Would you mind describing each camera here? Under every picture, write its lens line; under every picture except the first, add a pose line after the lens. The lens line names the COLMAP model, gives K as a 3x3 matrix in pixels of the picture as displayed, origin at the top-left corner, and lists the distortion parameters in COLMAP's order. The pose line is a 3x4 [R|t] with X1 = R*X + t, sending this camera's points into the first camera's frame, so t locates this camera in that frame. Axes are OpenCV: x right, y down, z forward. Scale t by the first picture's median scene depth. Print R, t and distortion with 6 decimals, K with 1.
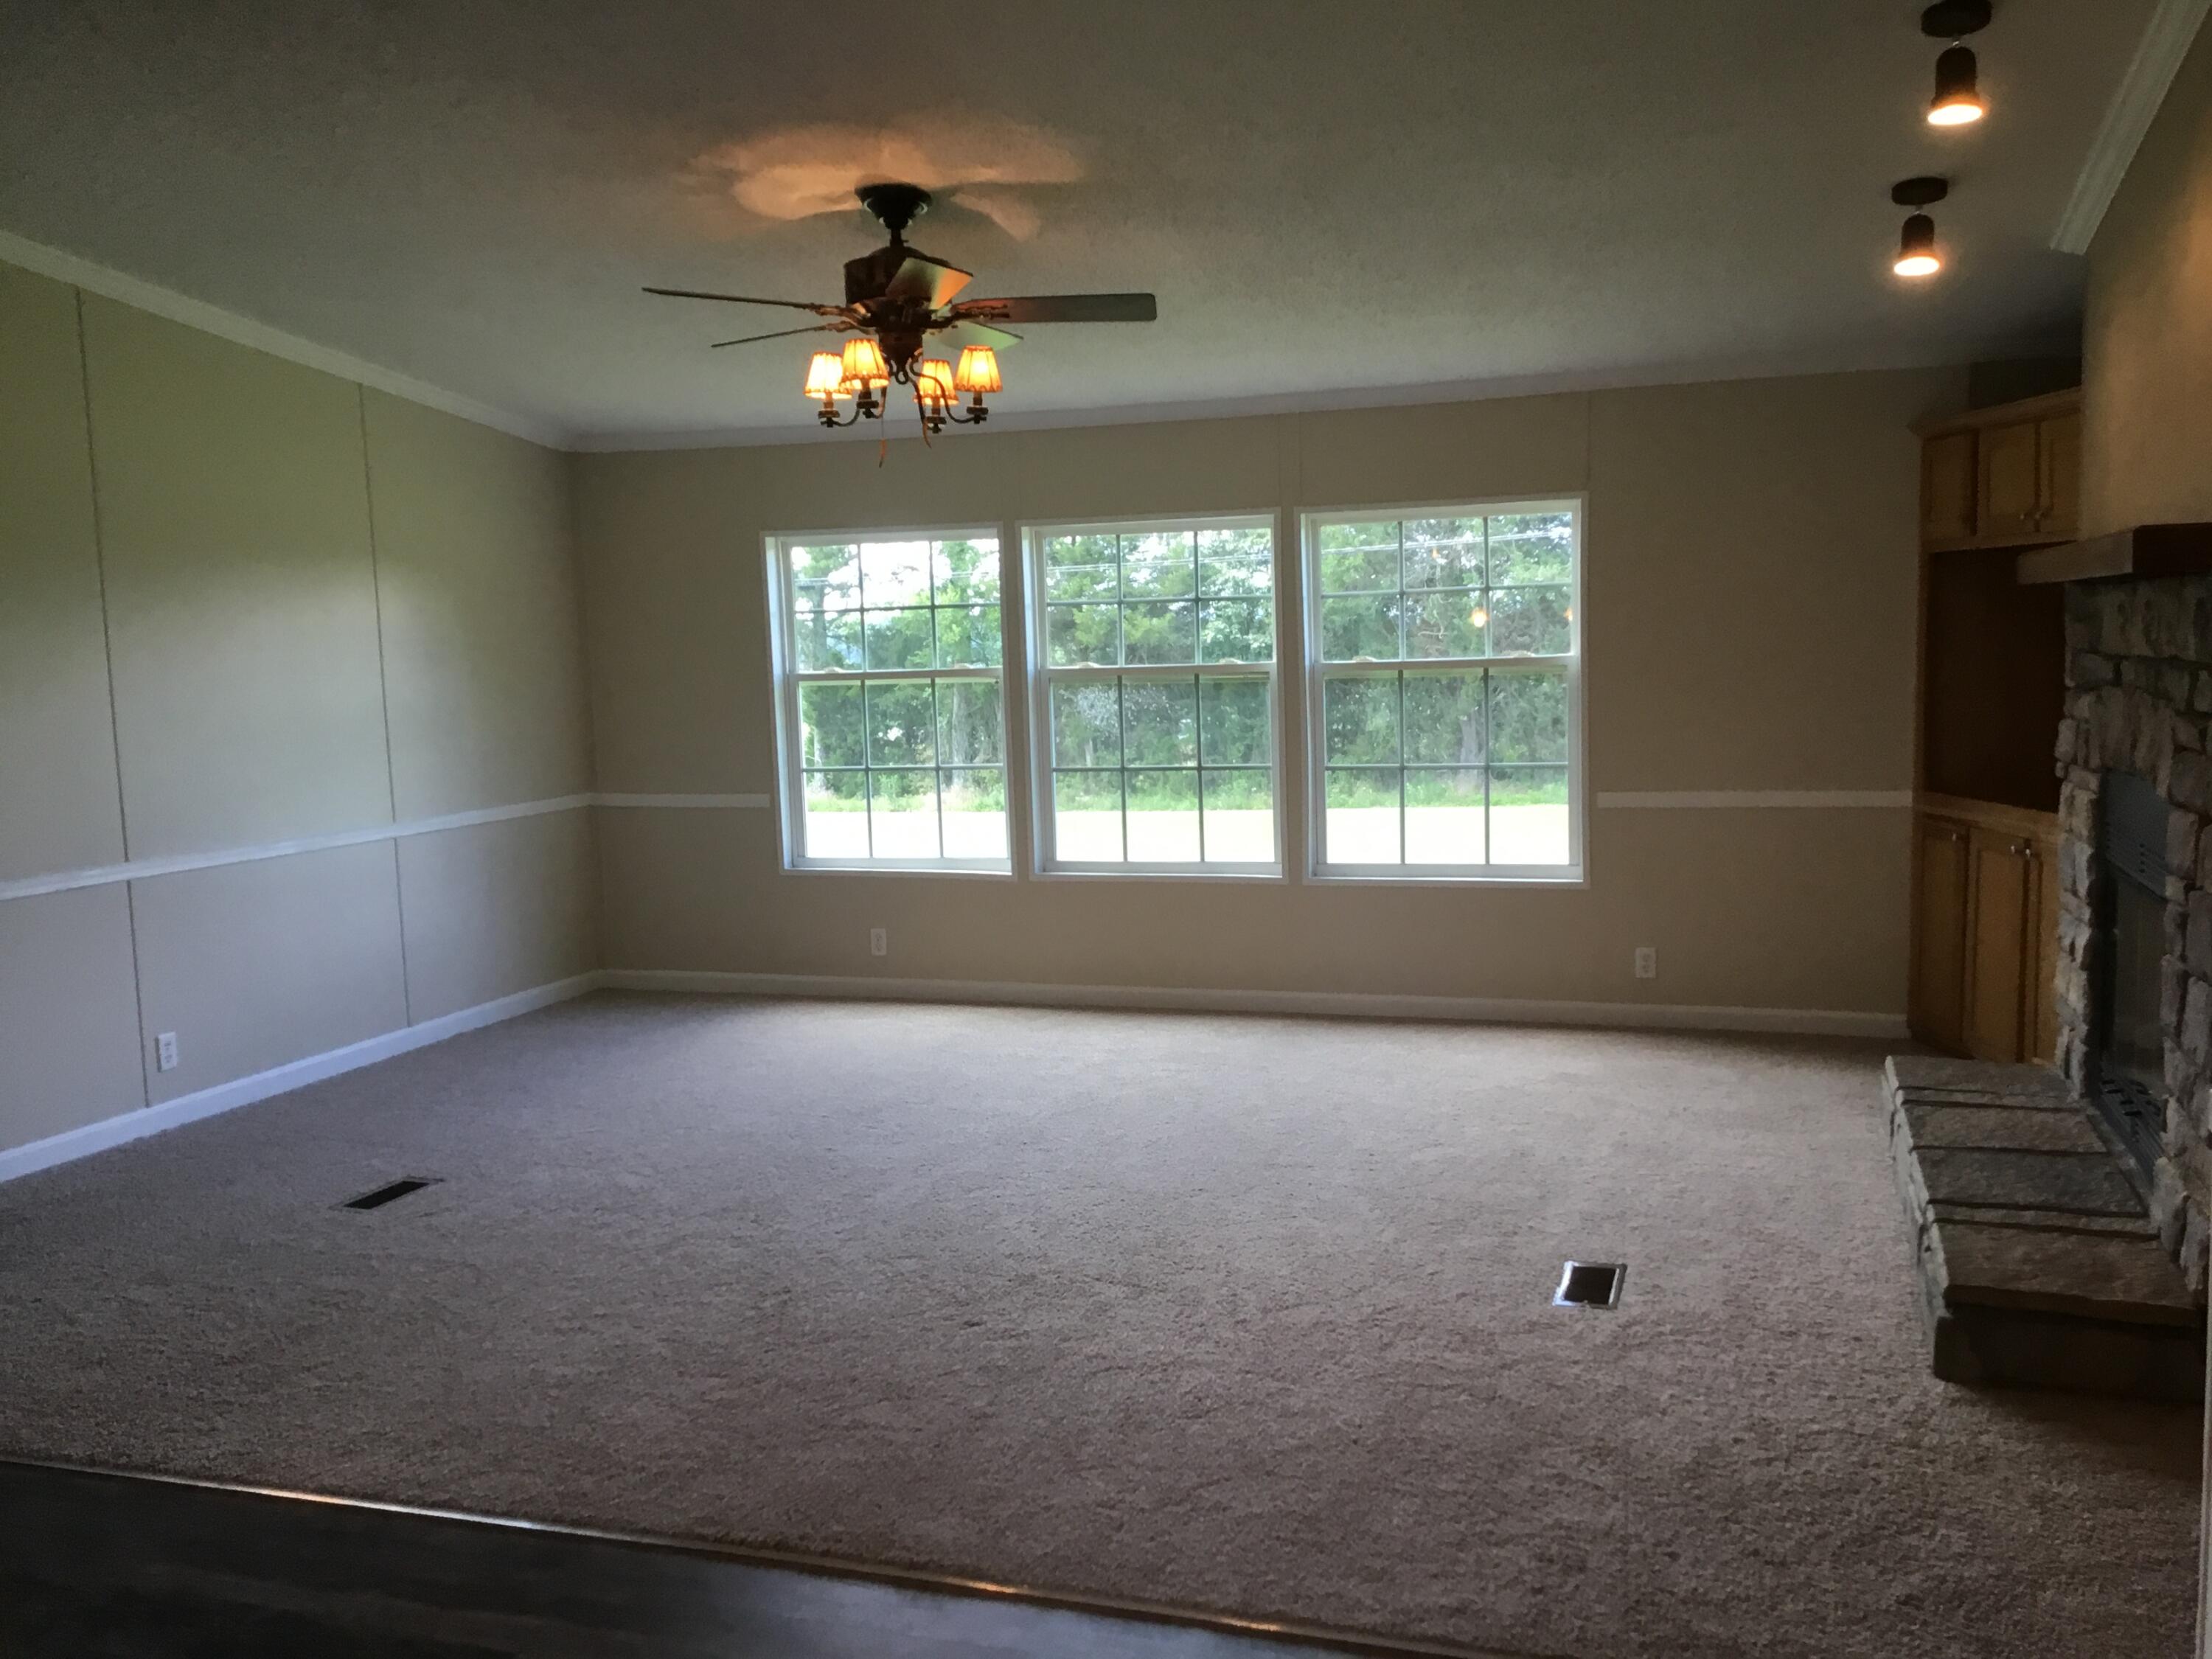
lens RADIAL K [[1987.1, 0, 1140.4], [0, 1987.1, 840.3], [0, 0, 1]] dist [0.128851, -0.210986]
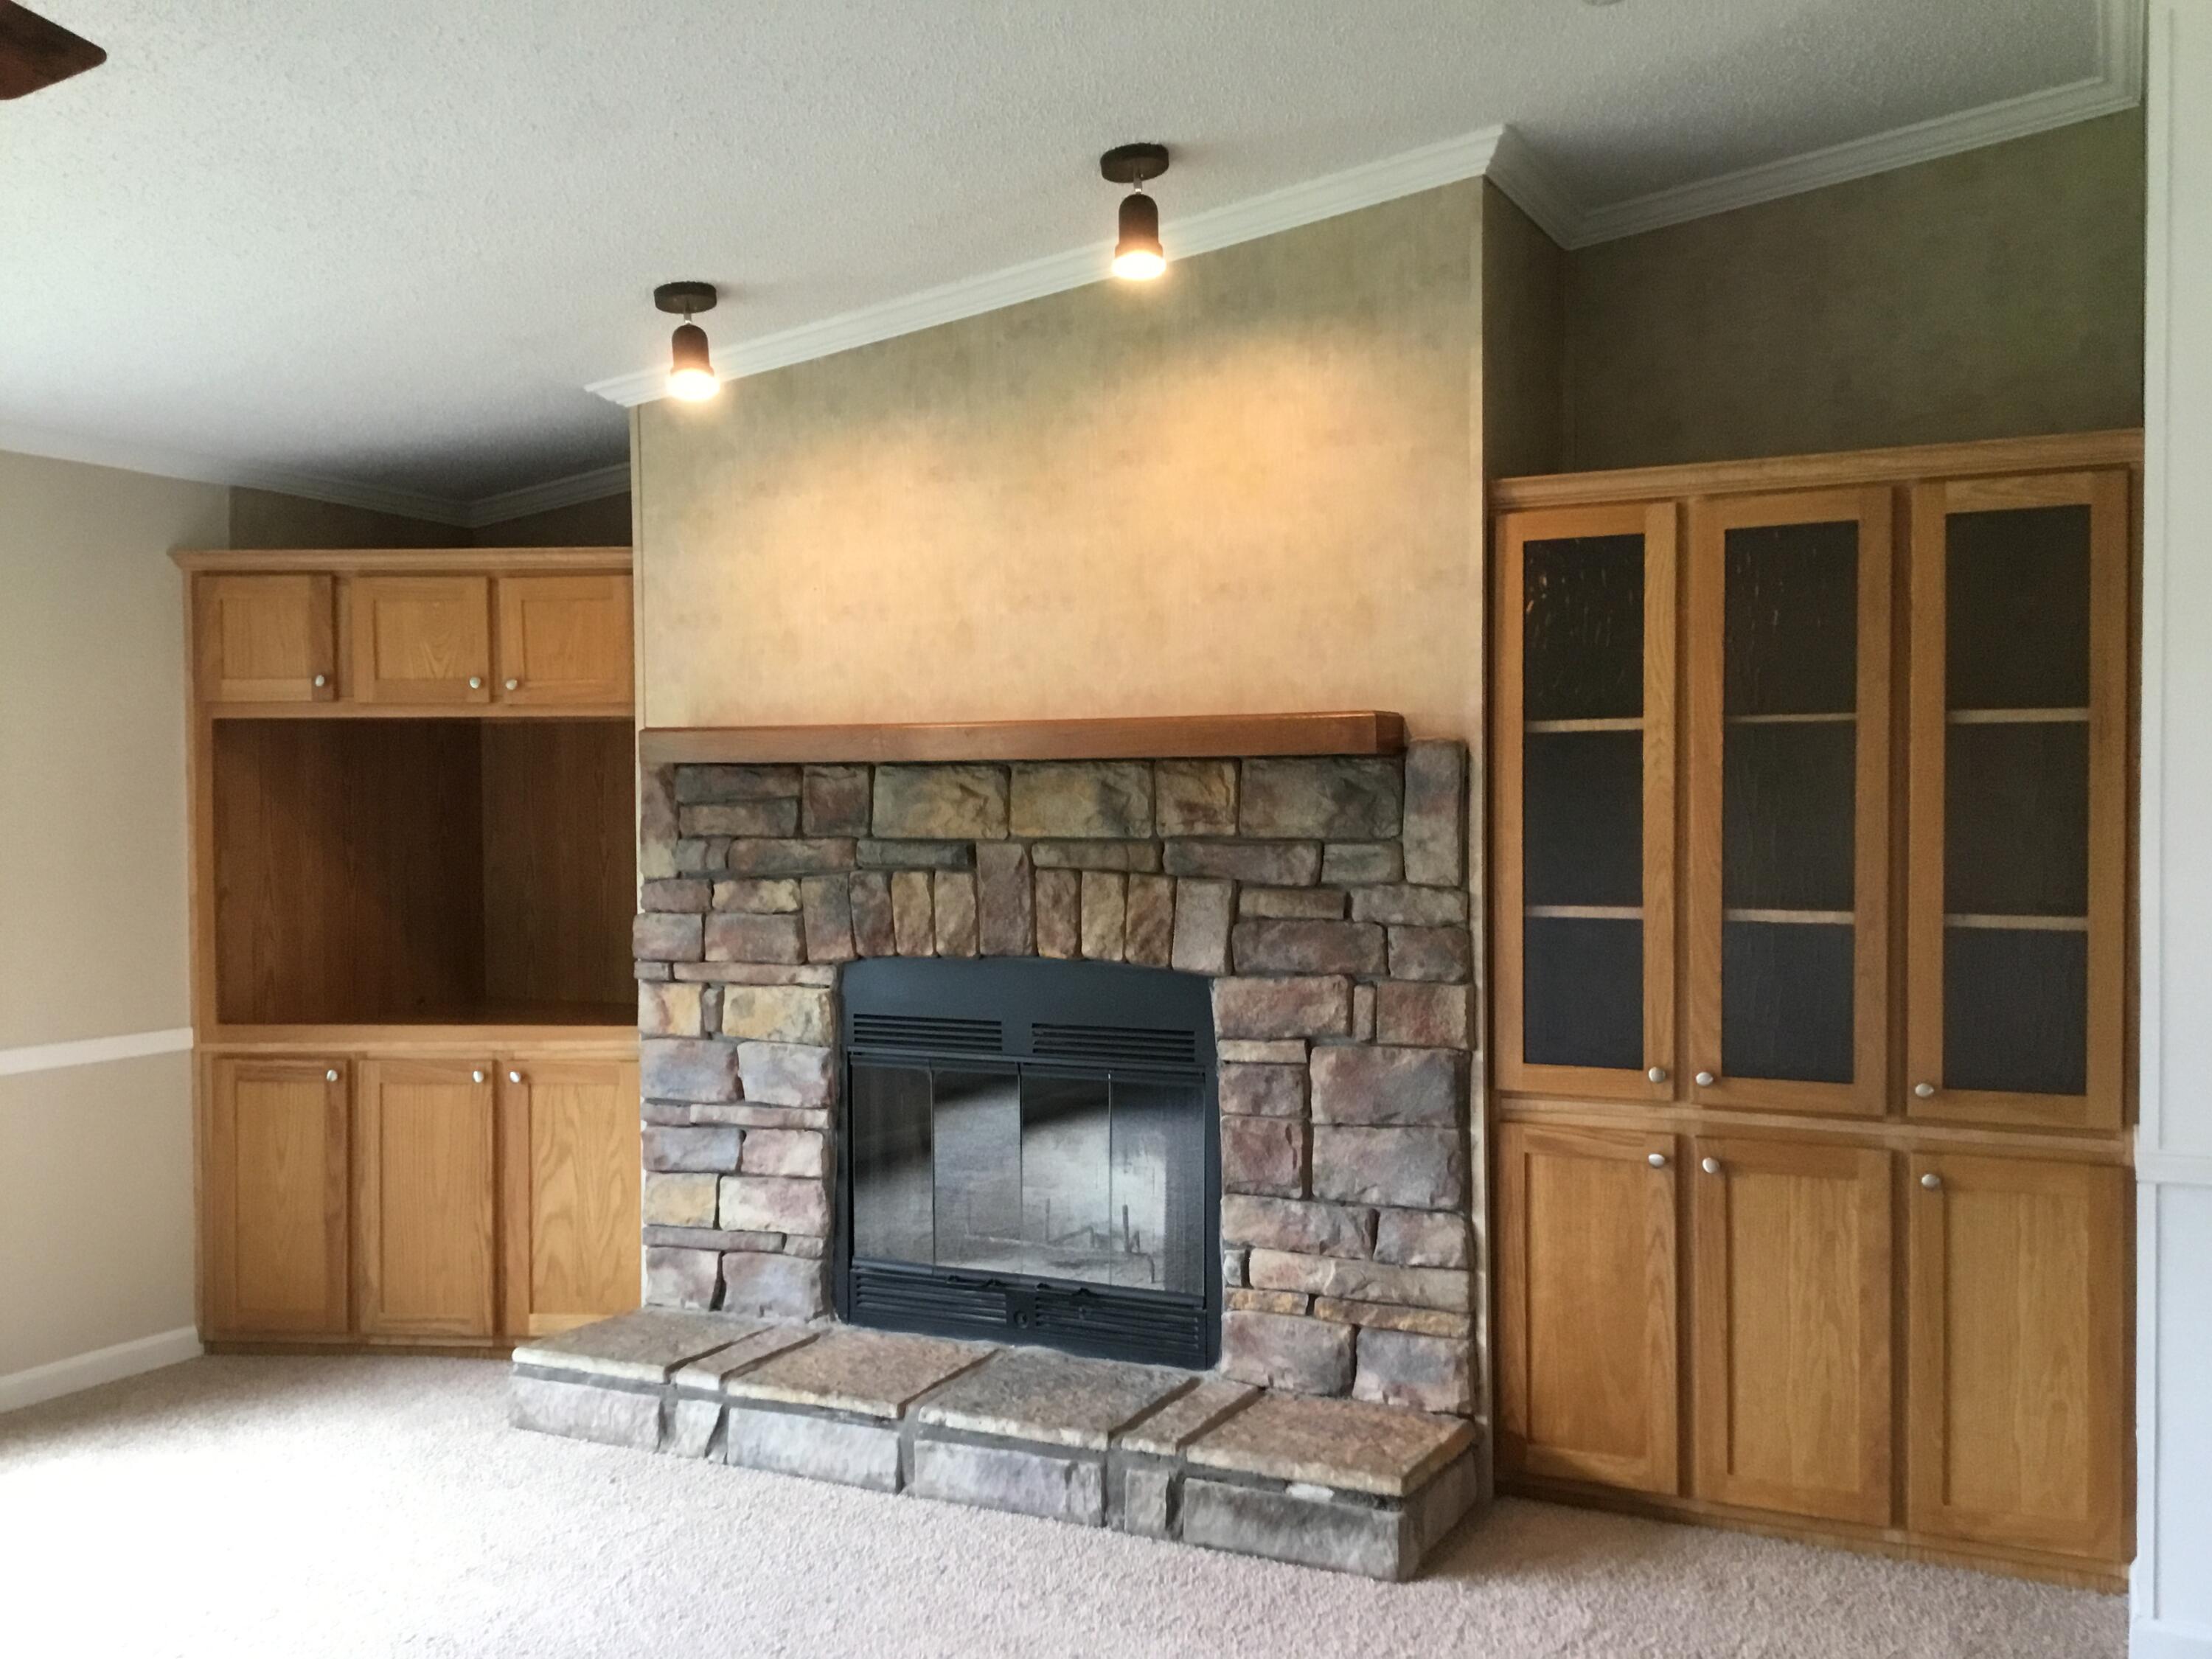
lens RADIAL K [[1987.1, 0, 1140.4], [0, 1987.1, 840.3], [0, 0, 1]] dist [0.128851, -0.210986]
pose [[0.147001, -0.000413, 0.989136, -0.400104], [0.103964, 0.994467, -0.015036, -0.057700], [-0.983658, 0.105045, 0.146231, 0.670070]]
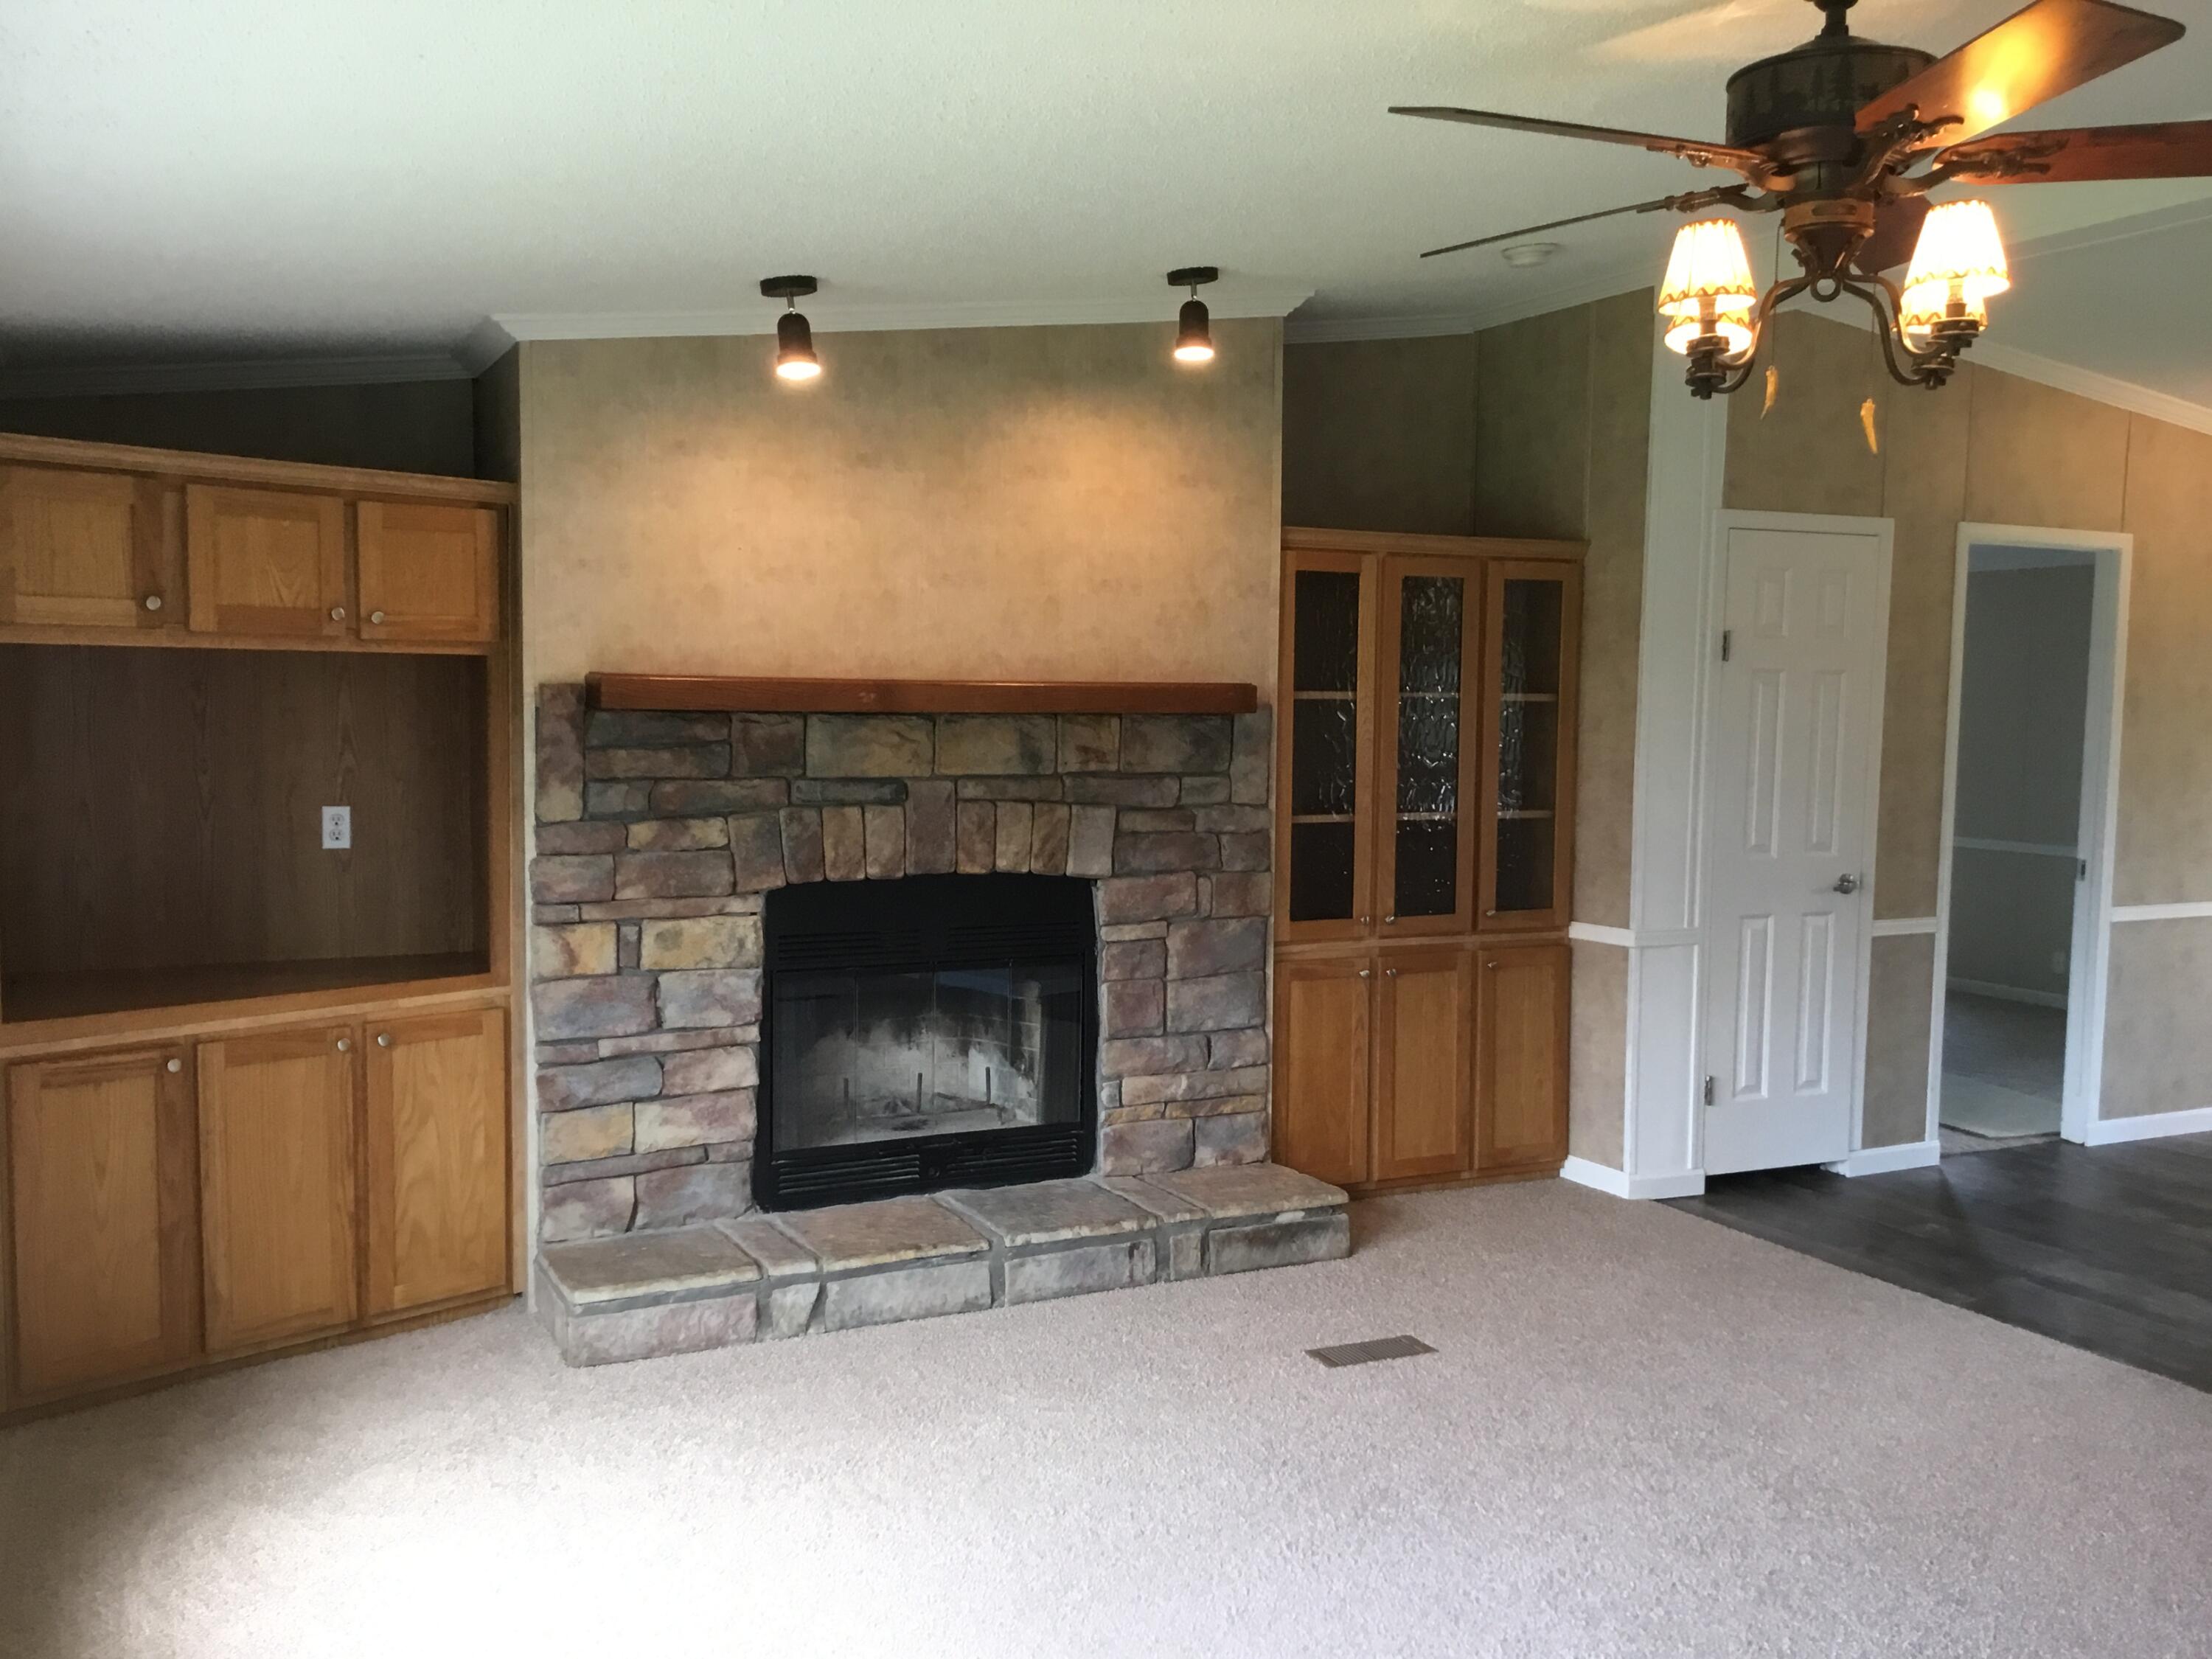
lens RADIAL K [[1987.1, 0, 1140.4], [0, 1987.1, 840.3], [0, 0, 1]] dist [0.128851, -0.210986]
pose [[-0.703430, -0.035858, 0.709860, -0.367401], [0.078965, 0.988601, 0.128187, -0.165781], [-0.706365, 0.146225, -0.692580, 1.475620]]
